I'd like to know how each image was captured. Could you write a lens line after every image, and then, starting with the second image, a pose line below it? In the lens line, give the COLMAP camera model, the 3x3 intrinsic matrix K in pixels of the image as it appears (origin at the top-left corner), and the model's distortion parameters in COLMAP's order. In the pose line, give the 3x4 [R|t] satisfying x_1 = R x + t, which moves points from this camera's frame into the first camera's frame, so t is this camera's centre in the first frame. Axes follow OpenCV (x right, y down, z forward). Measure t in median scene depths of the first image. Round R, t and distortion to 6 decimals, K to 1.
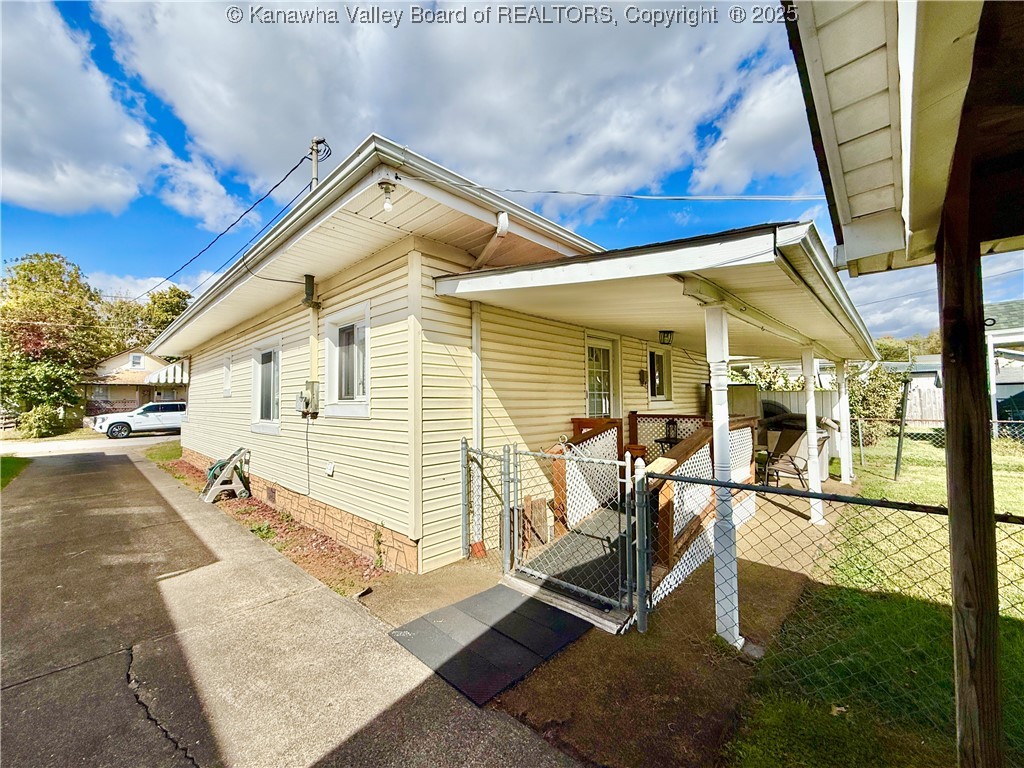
lens RADIAL K [[409.2, 0, 512.0], [0, 409.2, 384.0], [0, 0, 1]] dist [0.000712, -0.000034]
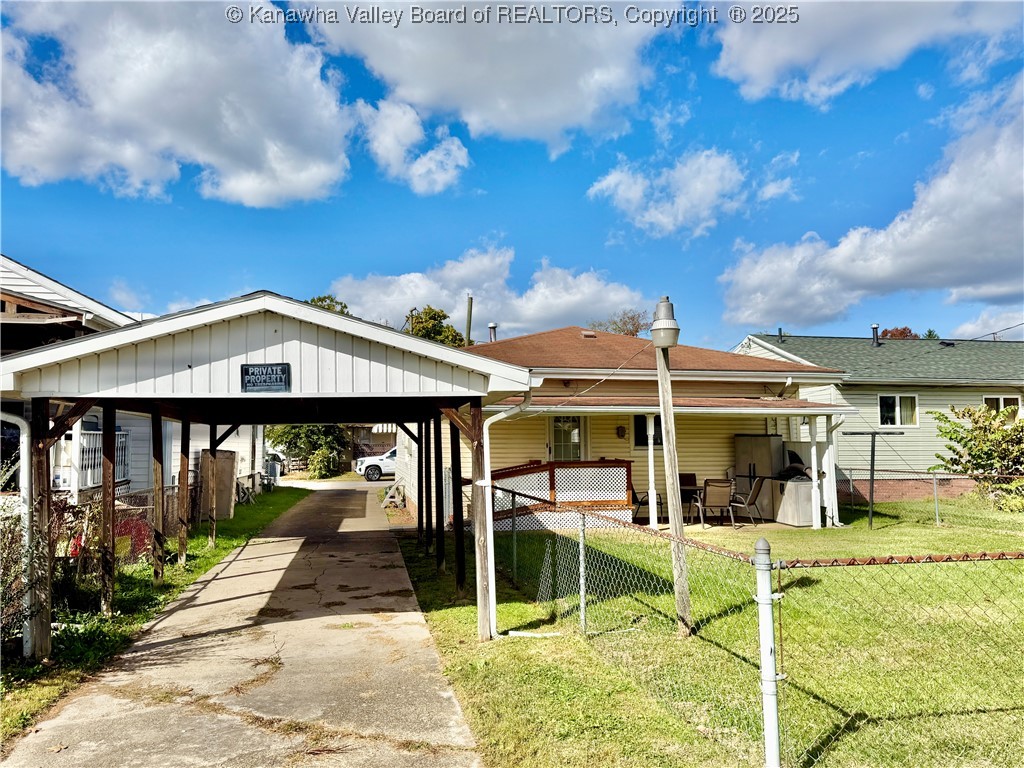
lens RADIAL K [[742.2, 0, 512.0], [0, 742.2, 384.0], [0, 0, 1]] dist [0.084357, -0.134667]
pose [[0.819266, -0.041869, -0.571883, 0.412490], [0.019780, 0.998801, -0.044789, -0.020333], [0.573072, 0.025382, 0.819112, -0.343436]]
